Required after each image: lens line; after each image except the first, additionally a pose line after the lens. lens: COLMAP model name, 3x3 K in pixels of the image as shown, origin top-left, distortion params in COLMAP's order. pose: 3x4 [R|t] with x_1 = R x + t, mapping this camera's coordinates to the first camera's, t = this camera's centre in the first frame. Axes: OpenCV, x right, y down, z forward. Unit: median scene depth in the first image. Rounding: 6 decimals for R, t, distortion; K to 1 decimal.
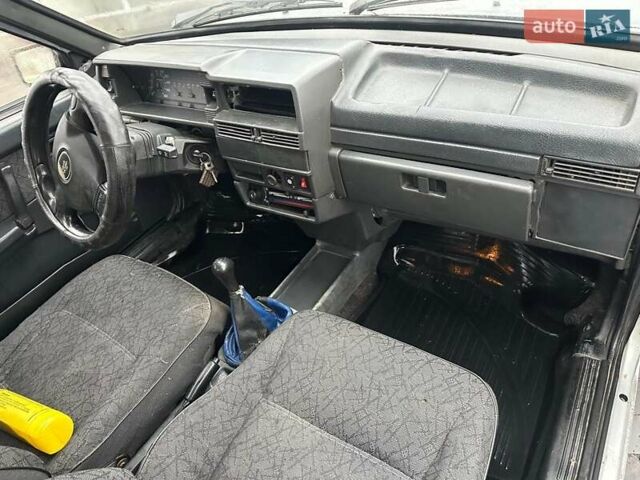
lens RADIAL K [[451.7, 0, 320.0], [0, 451.7, 240.0], [0, 0, 1]] dist [0.072600, -0.093180]
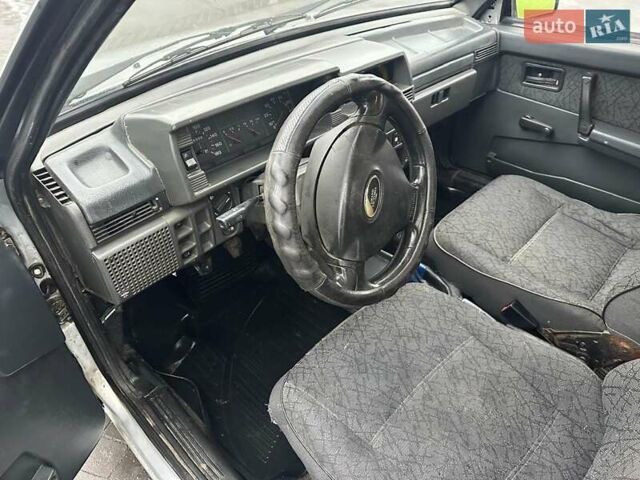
lens RADIAL K [[451.7, 0, 320.0], [0, 451.7, 240.0], [0, 0, 1]] dist [0.072600, -0.093180]
pose [[0.193787, -0.444769, 0.874430, -1.214750], [0.634647, 0.736530, 0.233981, -0.322205], [-0.748111, 0.509611, 0.425001, 0.720967]]
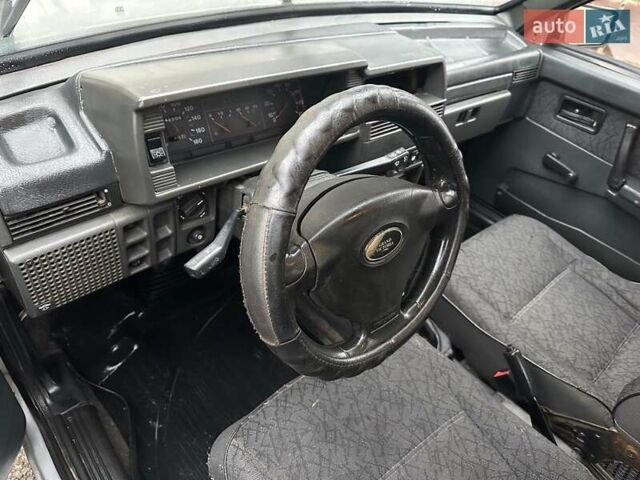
lens RADIAL K [[451.7, 0, 320.0], [0, 451.7, 240.0], [0, 0, 1]] dist [0.072600, -0.093180]
pose [[0.219838, -0.444395, 0.868438, -1.030600], [0.482715, 0.823147, 0.299024, -0.361441], [-0.847737, 0.353471, 0.395475, 0.779147]]
